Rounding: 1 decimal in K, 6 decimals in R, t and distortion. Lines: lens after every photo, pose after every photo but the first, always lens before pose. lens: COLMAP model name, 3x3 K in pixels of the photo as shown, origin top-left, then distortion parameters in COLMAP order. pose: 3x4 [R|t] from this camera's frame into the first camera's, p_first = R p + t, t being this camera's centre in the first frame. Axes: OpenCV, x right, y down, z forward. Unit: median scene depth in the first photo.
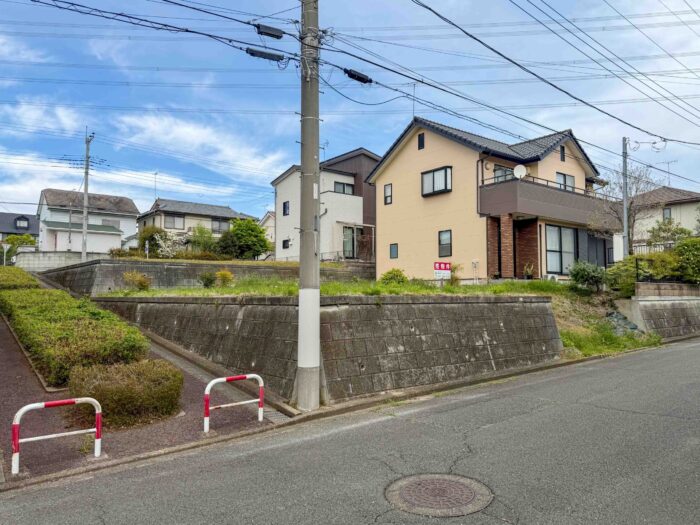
lens RADIAL K [[495.5, 0, 348.7], [0, 495.5, 266.4], [0, 0, 1]] dist [0.135272, -0.240776]
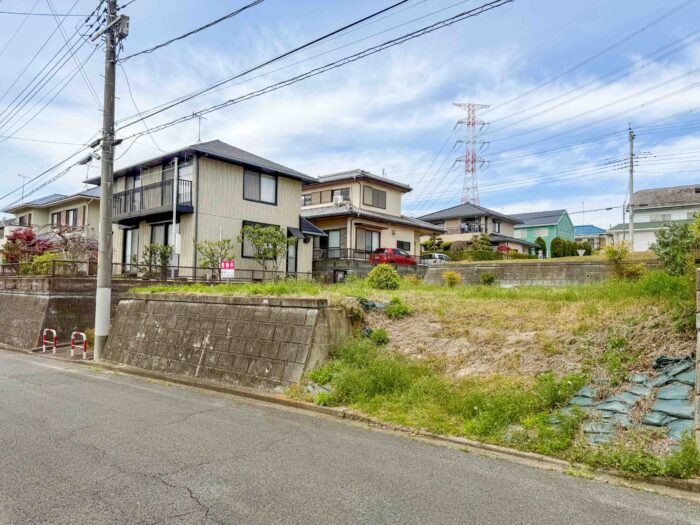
lens RADIAL K [[490.7, 0, 346.9], [0, 490.7, 265.4], [0, 0, 1]] dist [0.115802, -0.174457]
pose [[0.180073, -0.045703, -0.982591, 0.567699], [0.039457, 0.998452, -0.039210, 0.022864], [0.982862, -0.031709, 0.181598, 0.506332]]
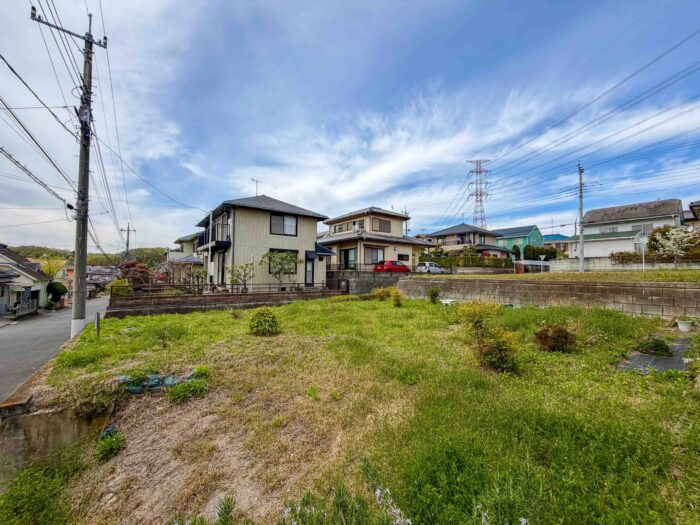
lens RADIAL K [[280.8, 0, 348.6], [0, 280.8, 261.9], [0, 0, 1]] dist [0.000409, -0.000377]
pose [[-0.024568, -0.041624, -0.998831, 0.372209], [0.049388, 0.997862, -0.042799, -0.029928], [0.998477, -0.050381, -0.022460, 0.742231]]
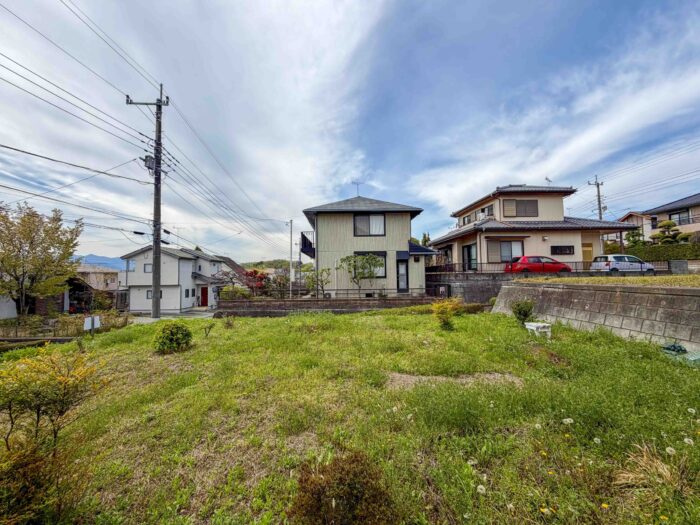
lens RADIAL K [[280.8, 0, 350.0], [0, 280.8, 262.5], [0, 0, 1]] dist [-0.009108, -0.000009]
pose [[-0.604893, -0.029550, -0.795758, 0.171405], [0.060105, 0.994766, -0.082629, -0.022593], [0.794035, -0.097811, -0.599951, 0.958709]]
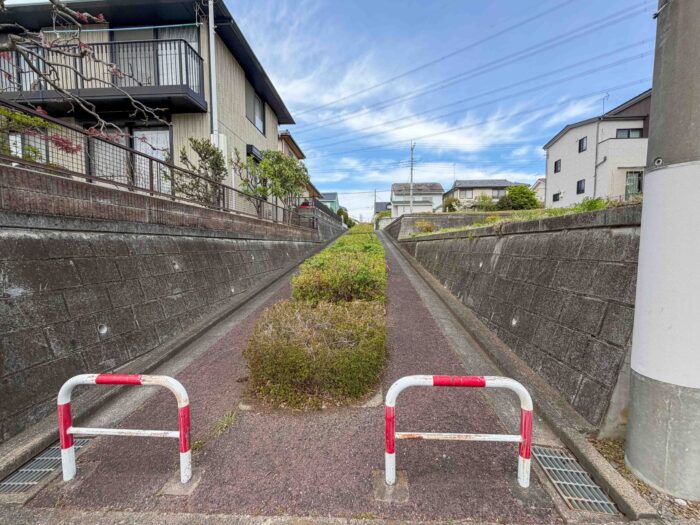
lens RADIAL K [[289.2, 0, 350.0], [0, 289.2, 262.5], [0, 0, 1]] dist [0.002003, 0.000205]
pose [[0.744065, 0.040608, -0.666872, -0.039901], [0.038568, 0.993876, 0.103552, 0.027752], [0.666993, -0.102769, 0.737942, 0.229979]]
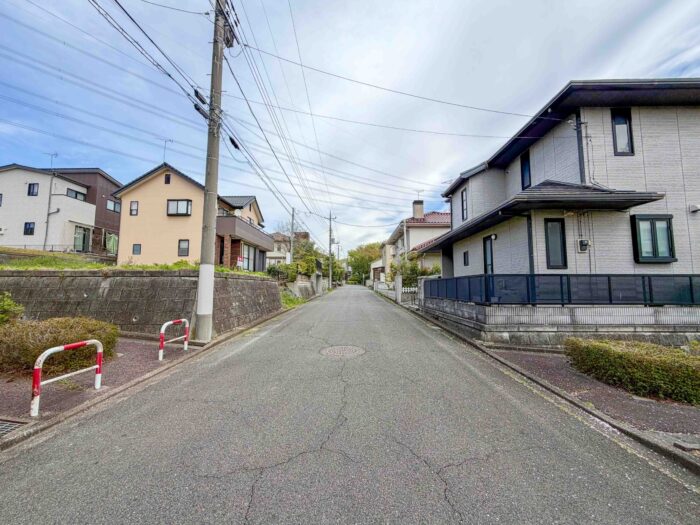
lens RADIAL K [[286.8, 0, 348.7], [0, 286.8, 262.3], [0, 0, 1]] dist [-0.001461, -0.000111]
pose [[0.634015, 0.068734, 0.770260, -0.168299], [-0.046335, 0.997629, -0.050884, 0.021271], [-0.771931, -0.003428, 0.635697, 0.027254]]
